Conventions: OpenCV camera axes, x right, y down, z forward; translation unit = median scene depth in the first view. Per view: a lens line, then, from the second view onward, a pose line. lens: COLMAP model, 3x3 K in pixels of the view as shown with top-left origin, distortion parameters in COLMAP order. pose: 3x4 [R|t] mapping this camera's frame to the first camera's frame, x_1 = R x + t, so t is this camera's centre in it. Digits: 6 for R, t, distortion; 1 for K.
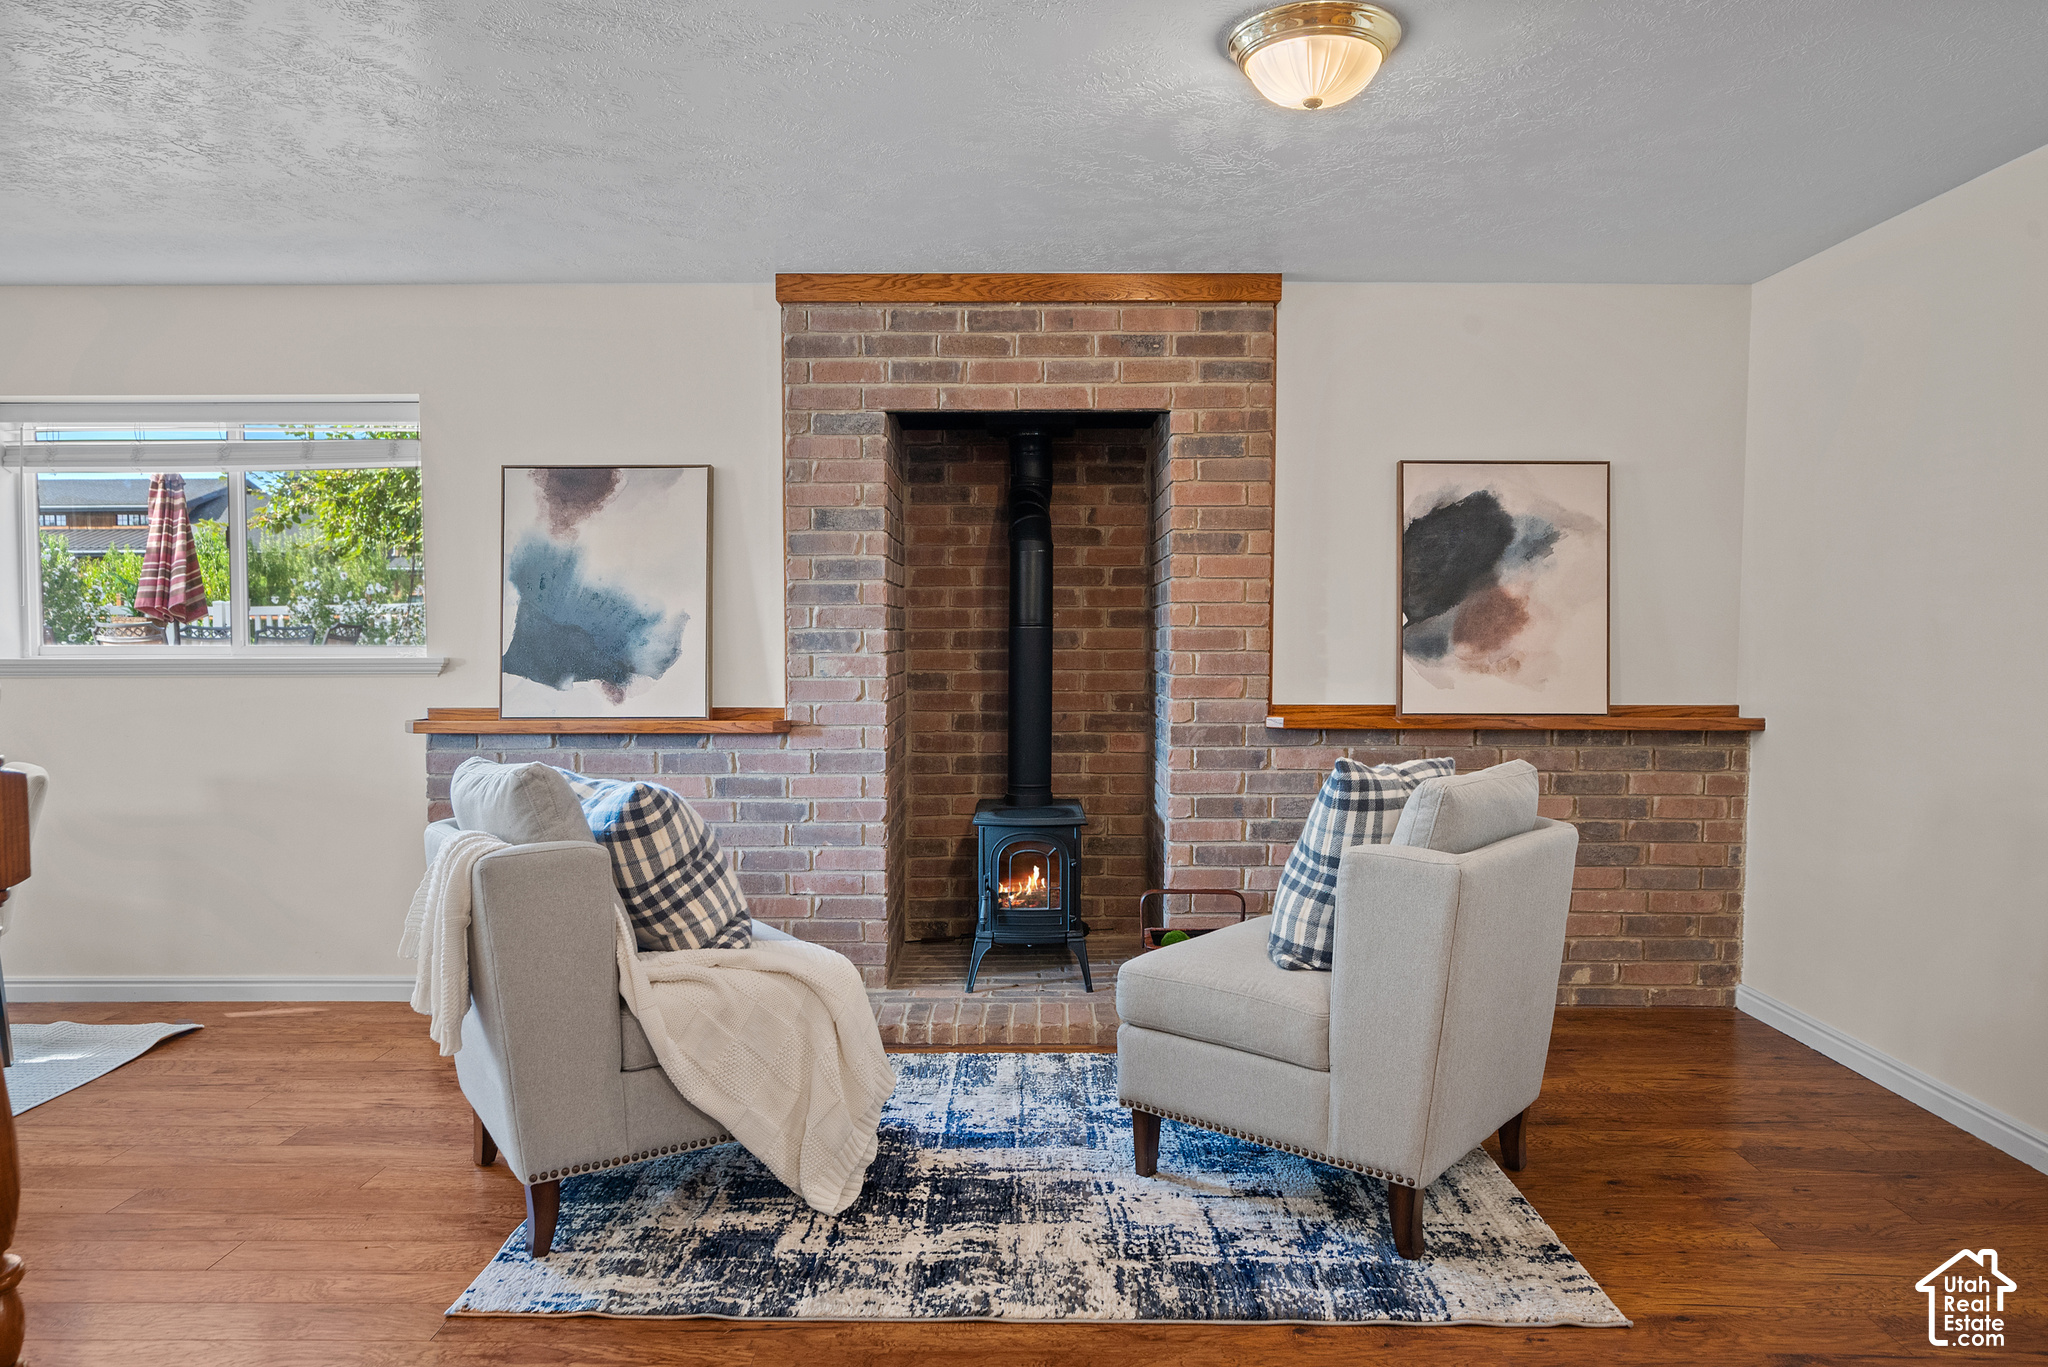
lens RADIAL K [[1388.2, 0, 1026.4], [0, 1388.2, 724.1], [0, 0, 1]] dist [-0.000897, -0.002059]
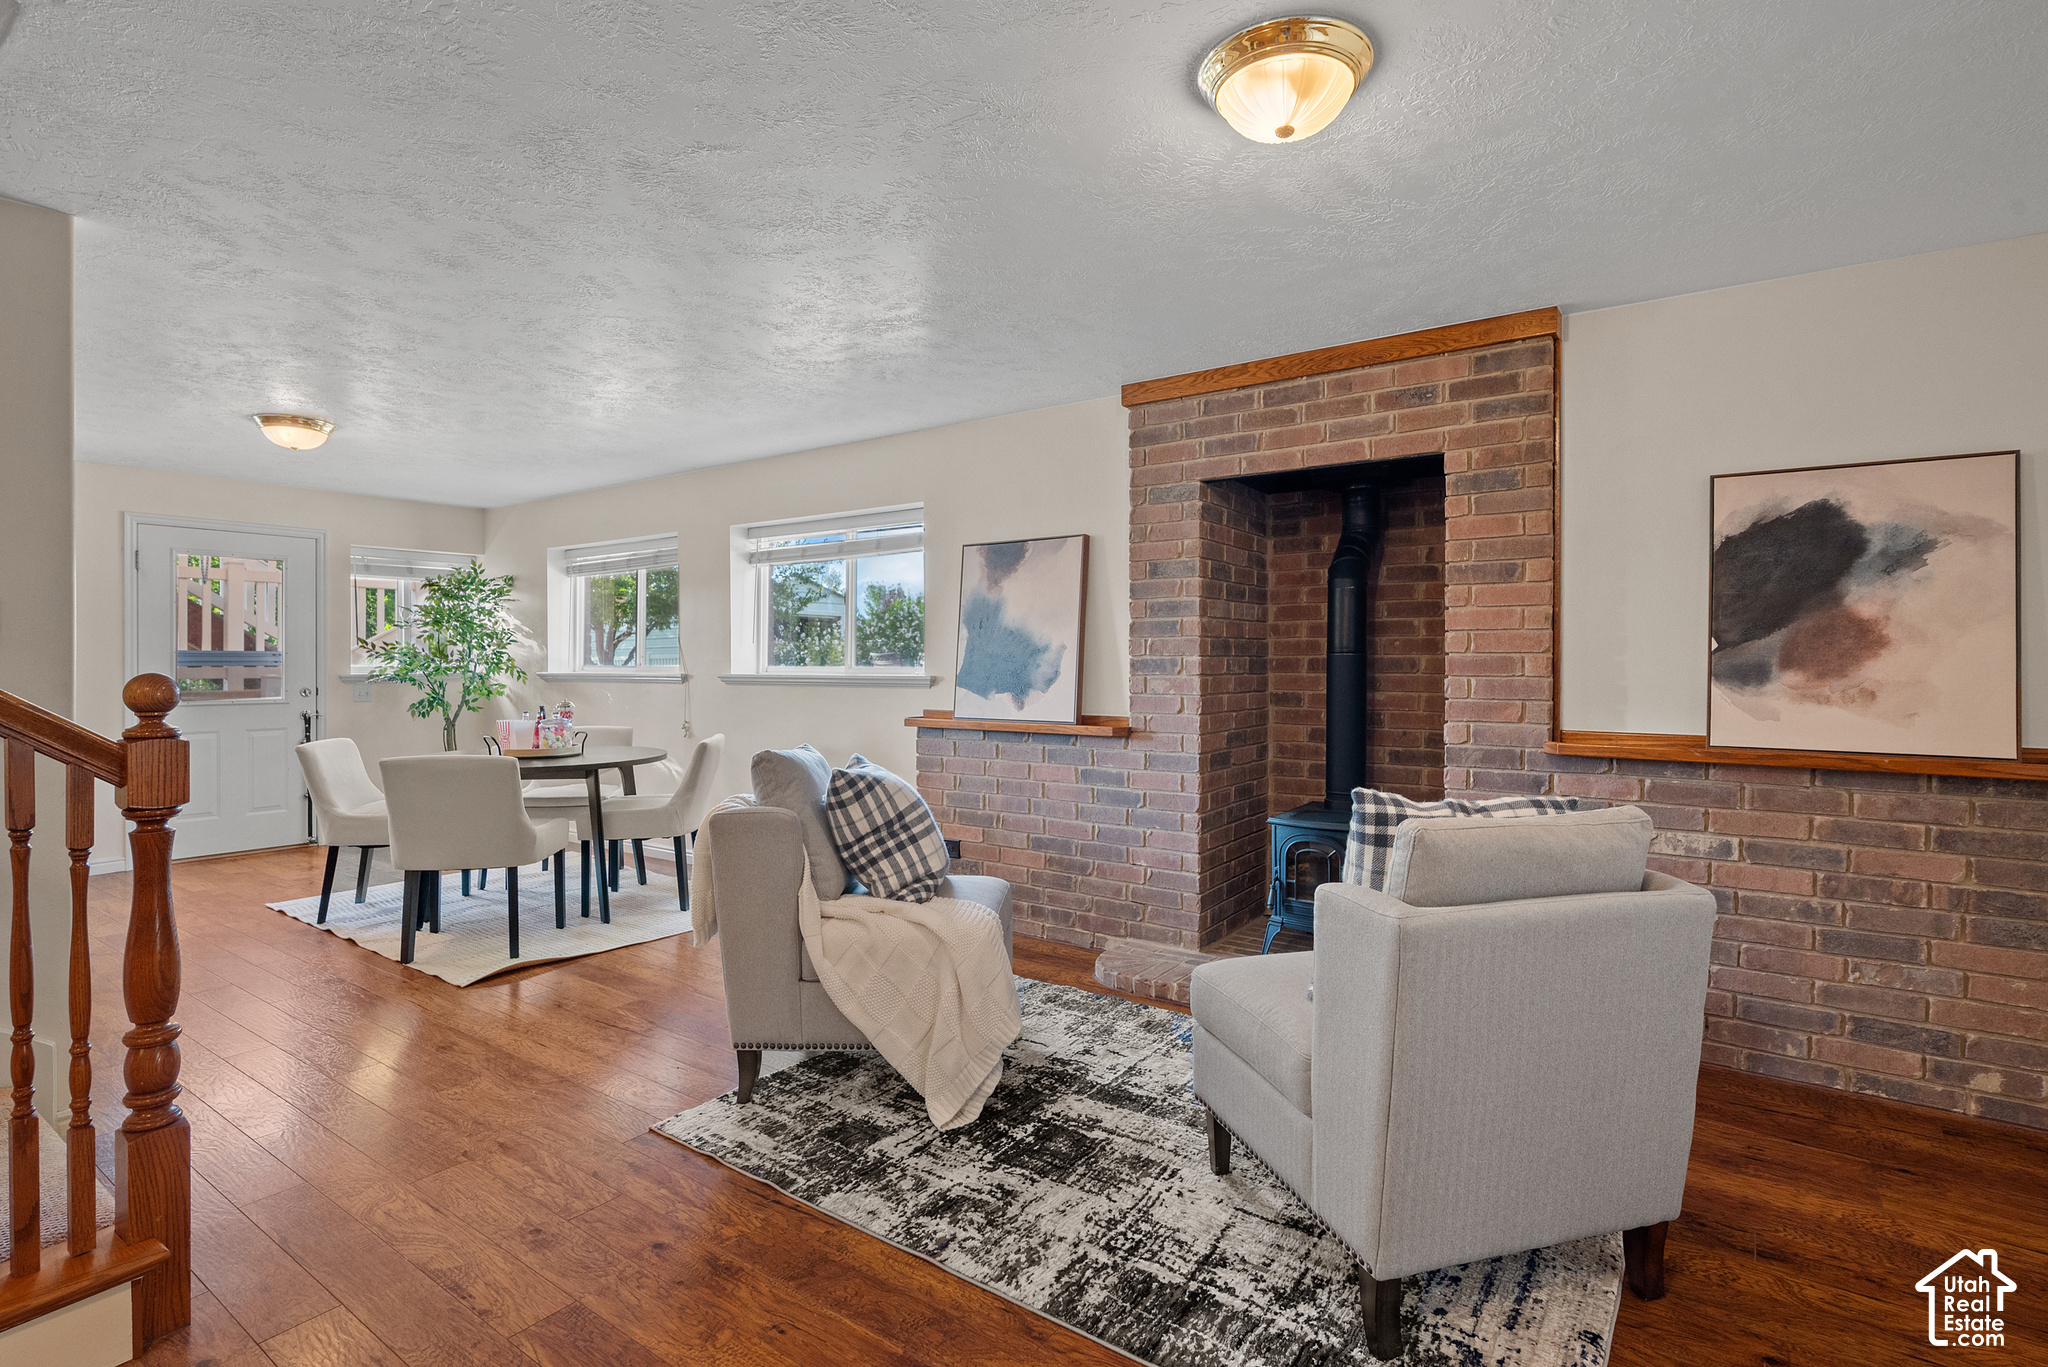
lens RADIAL K [[988.3, 0, 1023.4], [0, 988.3, 667.8], [0, 0, 1]] dist [0.000054, -0.000581]
pose [[0.818471, 0.004725, -0.574528, 0.276292], [-0.037448, 0.998279, -0.045138, -0.012705], [0.573326, 0.058458, 0.817239, 0.196402]]
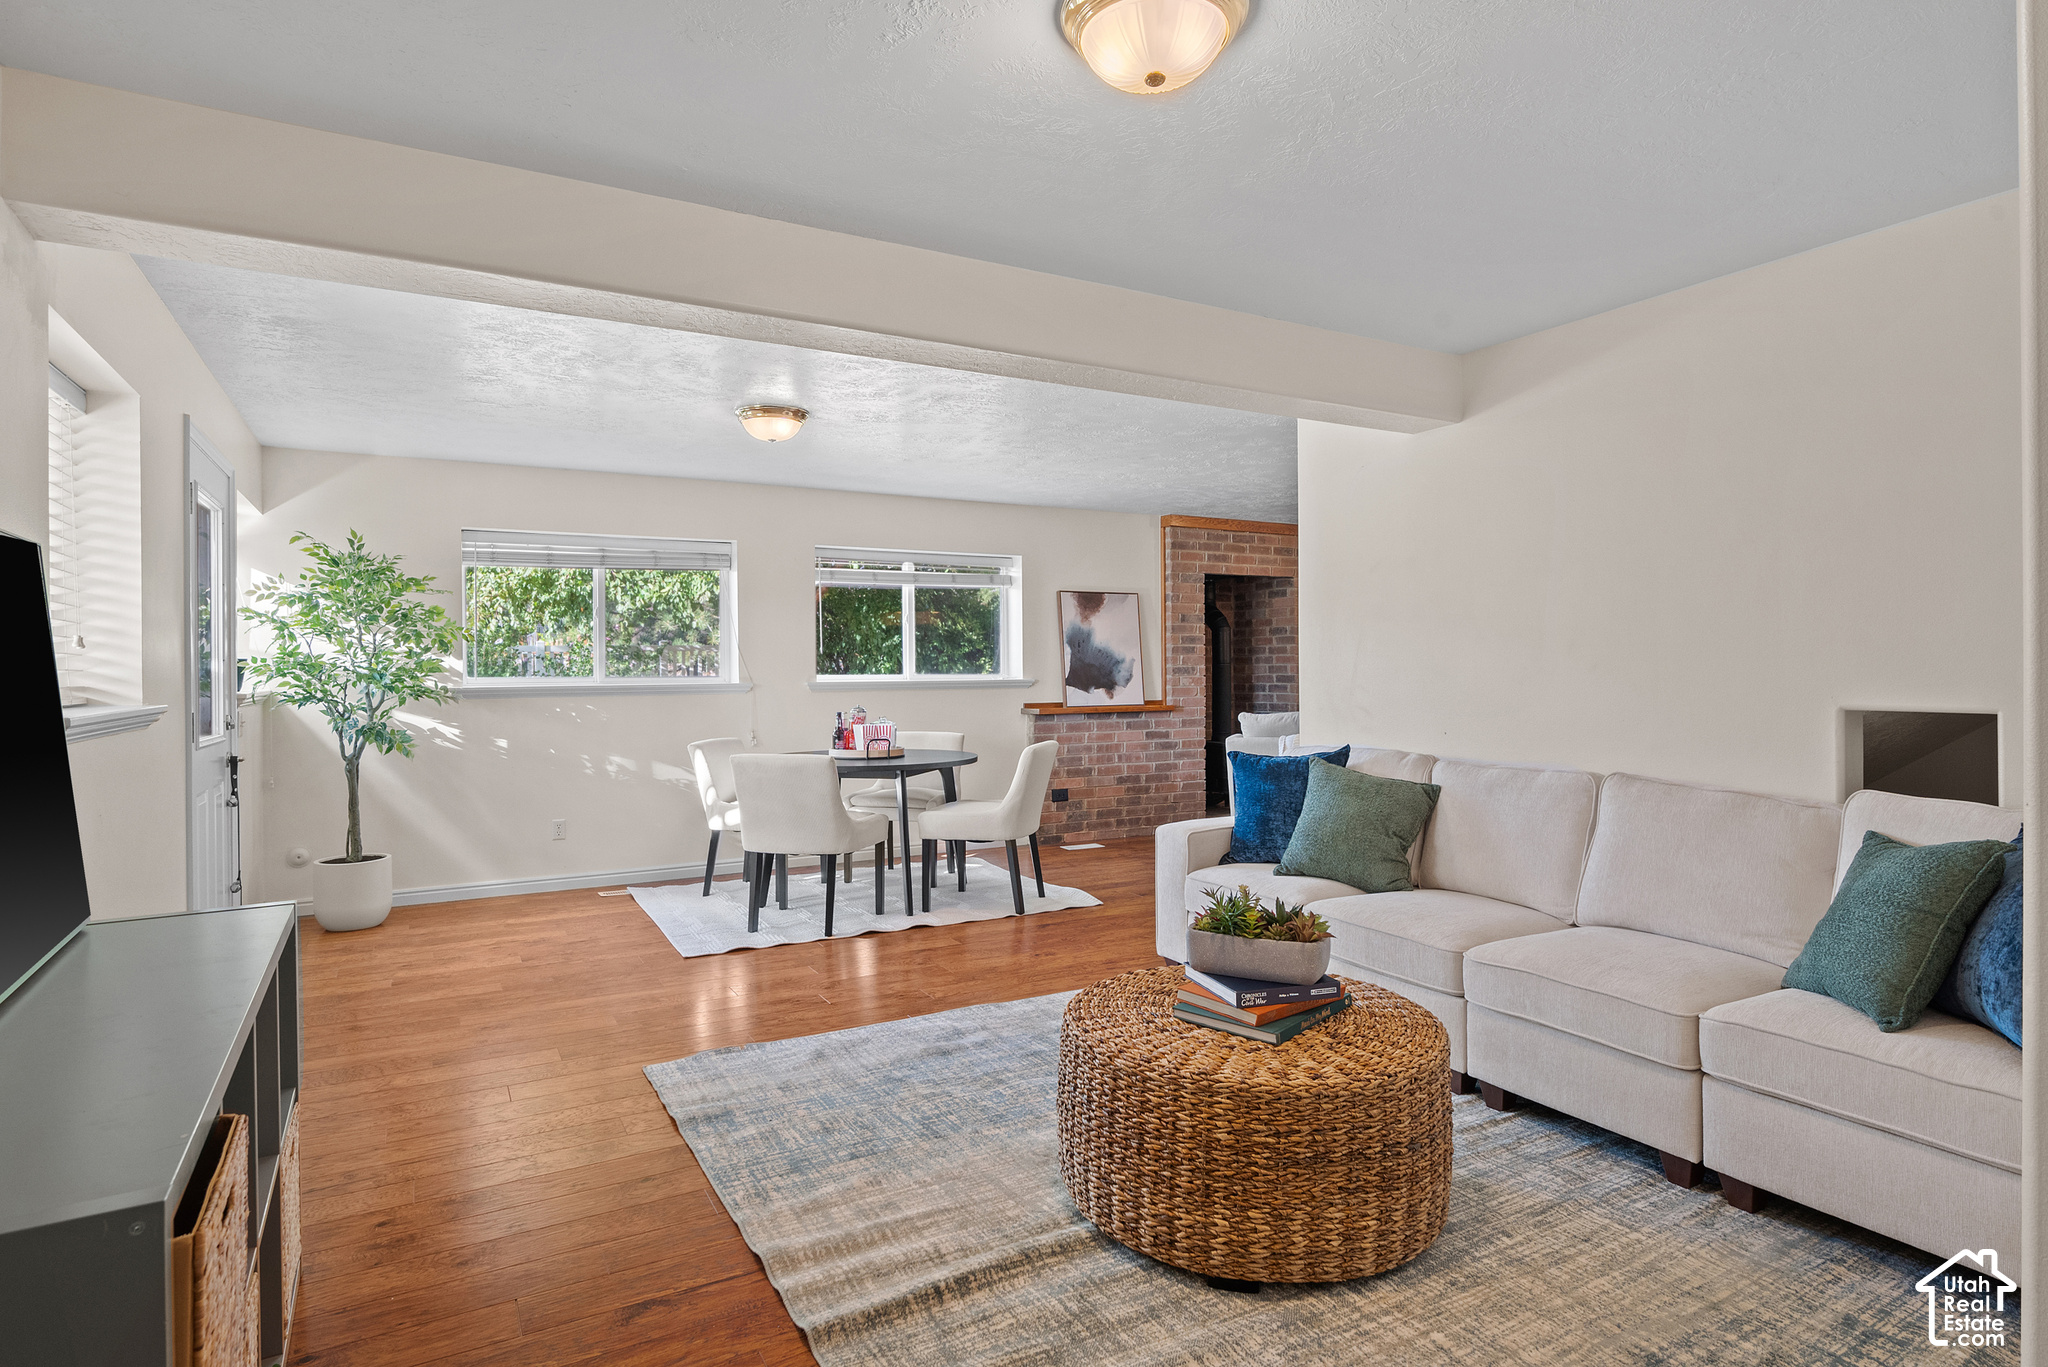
lens RADIAL K [[1091.2, 0, 1024.0], [0, 1091.2, 683.5], [0, 0, 1]] dist [-0.000297, 0.000091]
pose [[0.866010, -0.011163, 0.499903, -1.298432], [0.040882, 0.997984, -0.048537, 0.039807], [-0.498353, 0.062470, 0.864720, -0.444996]]
